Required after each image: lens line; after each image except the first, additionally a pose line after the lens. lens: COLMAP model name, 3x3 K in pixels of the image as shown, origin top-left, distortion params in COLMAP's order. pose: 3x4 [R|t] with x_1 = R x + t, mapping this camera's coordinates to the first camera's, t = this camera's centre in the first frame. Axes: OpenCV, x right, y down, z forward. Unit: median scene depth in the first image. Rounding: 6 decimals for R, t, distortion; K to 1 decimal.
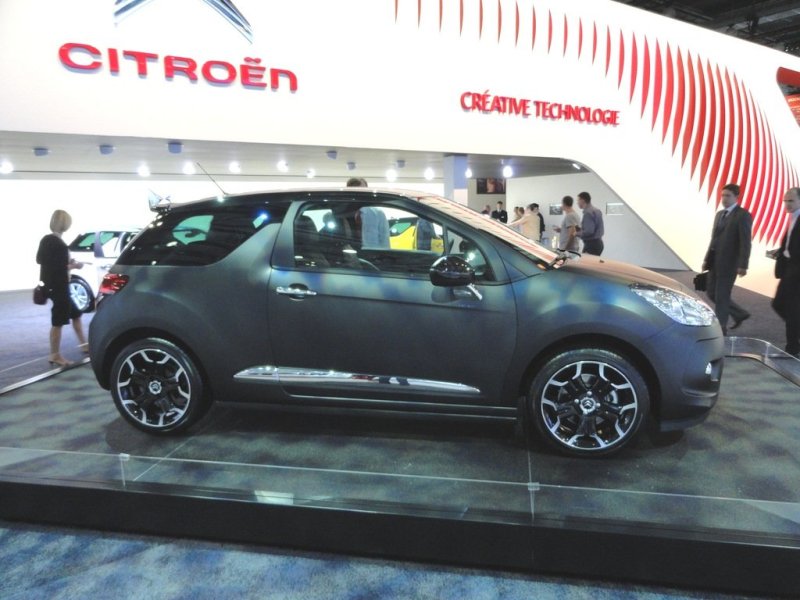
lens RADIAL K [[562.0, 0, 400.0], [0, 562.0, 300.0], [0, 0, 1]] dist [0.008066, 0.003260]
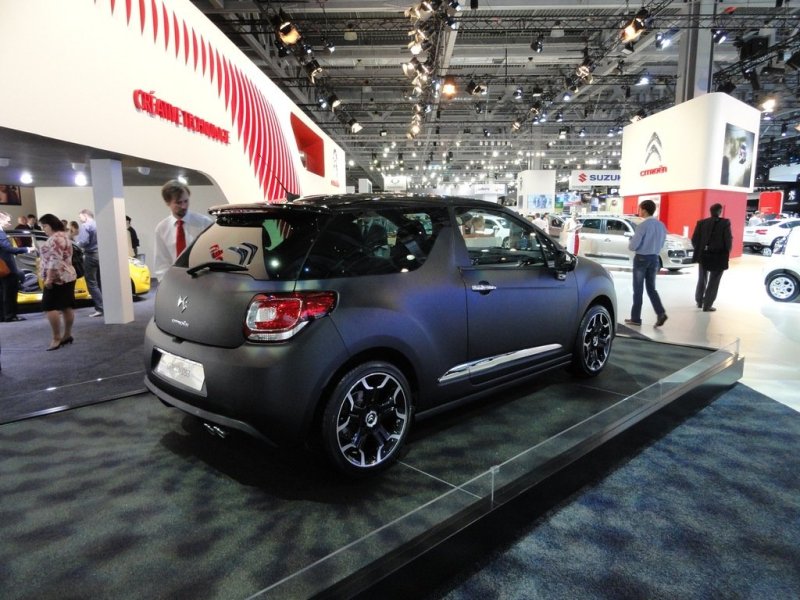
lens RADIAL K [[562.0, 0, 400.0], [0, 562.0, 300.0], [0, 0, 1]] dist [0.008066, 0.003260]
pose [[0.579449, -0.107807, 0.807847, -1.079262], [0.131012, 0.990643, 0.038229, -0.050152], [-0.804409, 0.083686, 0.588152, 0.448795]]
